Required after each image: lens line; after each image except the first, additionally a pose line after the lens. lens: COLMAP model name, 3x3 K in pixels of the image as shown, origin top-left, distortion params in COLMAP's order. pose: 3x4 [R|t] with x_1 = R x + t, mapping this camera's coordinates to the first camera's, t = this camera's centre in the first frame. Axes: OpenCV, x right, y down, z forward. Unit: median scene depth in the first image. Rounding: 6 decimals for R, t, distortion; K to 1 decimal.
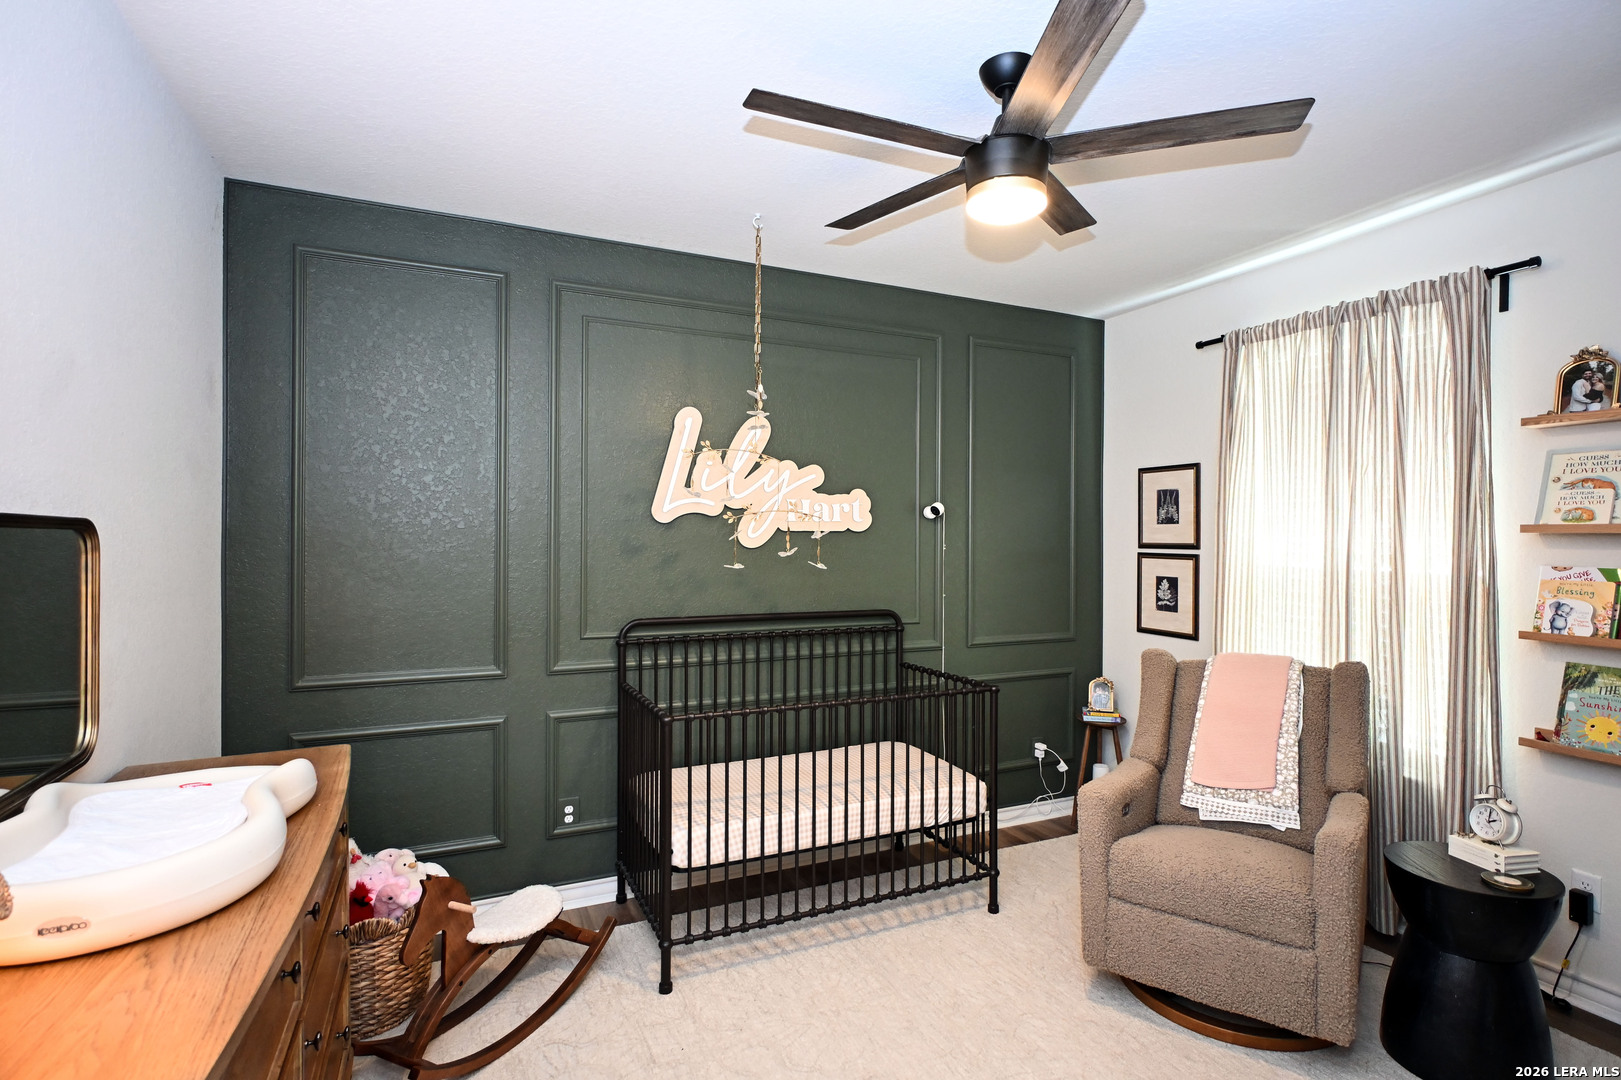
lens RADIAL K [[794.4, 0, 813.7], [0, 794.4, 535.2], [0, 0, 1]] dist [0.000443, 0.000463]
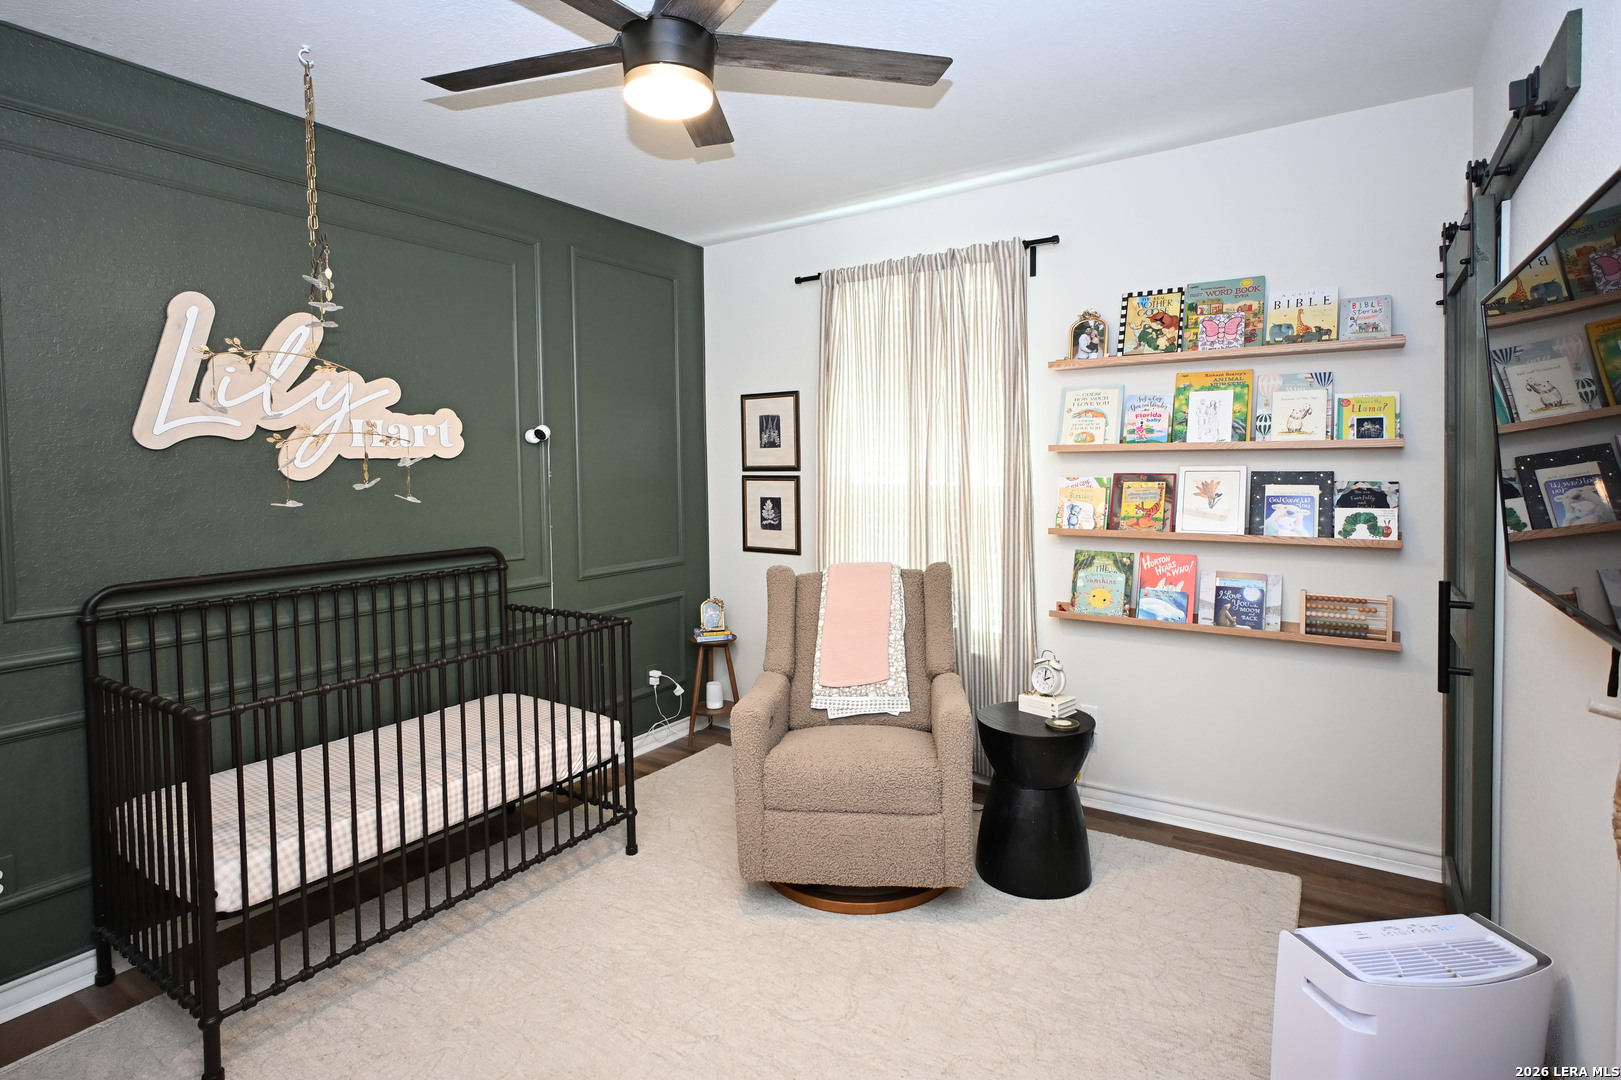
lens RADIAL K [[791.8, 0, 814.4], [0, 791.8, 489.7], [0, 0, 1]] dist [0.004134, 0.000943]
pose [[0.849674, -0.031962, 0.526339, -0.080429], [0.014281, 0.999190, 0.037623, 0.003675], [-0.527115, -0.024451, 0.849442, 0.087603]]
